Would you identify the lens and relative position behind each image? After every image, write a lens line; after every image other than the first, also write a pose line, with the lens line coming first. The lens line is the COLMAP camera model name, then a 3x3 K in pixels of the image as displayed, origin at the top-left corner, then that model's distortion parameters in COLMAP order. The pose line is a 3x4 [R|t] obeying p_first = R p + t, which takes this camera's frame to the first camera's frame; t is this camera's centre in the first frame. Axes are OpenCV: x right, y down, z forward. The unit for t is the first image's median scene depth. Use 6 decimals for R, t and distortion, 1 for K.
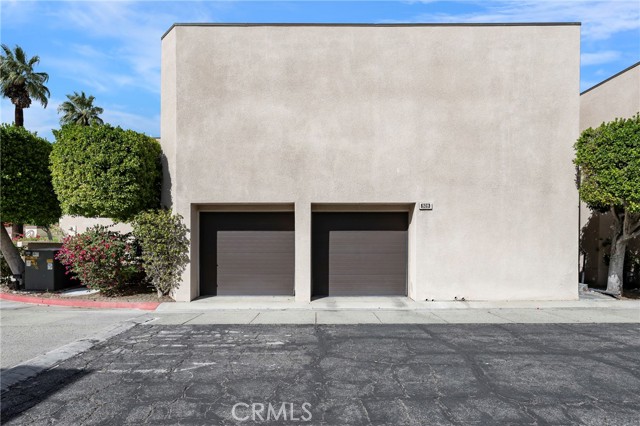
lens RADIAL K [[349.6, 0, 319.6], [0, 349.6, 234.6], [0, 0, 1]] dist [-0.000254, -0.000887]
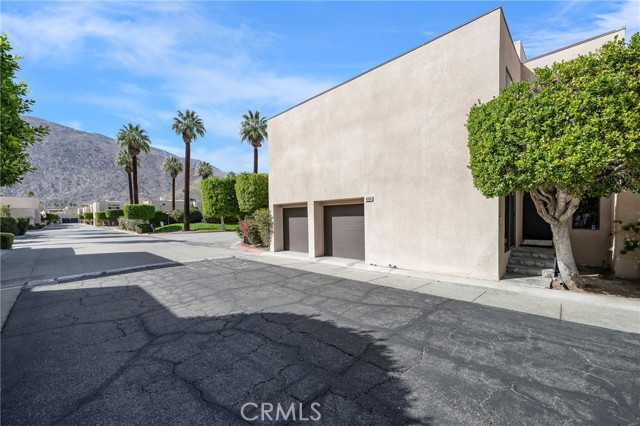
lens RADIAL K [[258.4, 0, 320.3], [0, 258.4, 220.1], [0, 0, 1]] dist [0.010033, 0.000001]
pose [[0.715913, -0.004271, -0.698176, 0.896264], [0.011962, 0.999910, 0.006150, -0.004561], [0.698087, -0.012755, 0.715899, 0.101628]]
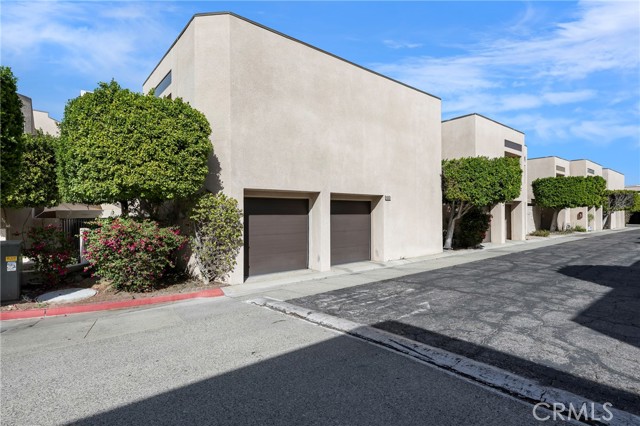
lens RADIAL K [[329.8, 0, 320.0], [0, 329.8, 213.0], [0, 0, 1]] dist [-0.002283, -0.000448]
pose [[0.767900, -0.000875, 0.640570, -0.824465], [0.010137, 0.999890, -0.010787, -0.003758], [-0.640490, 0.014777, 0.767824, 0.101011]]
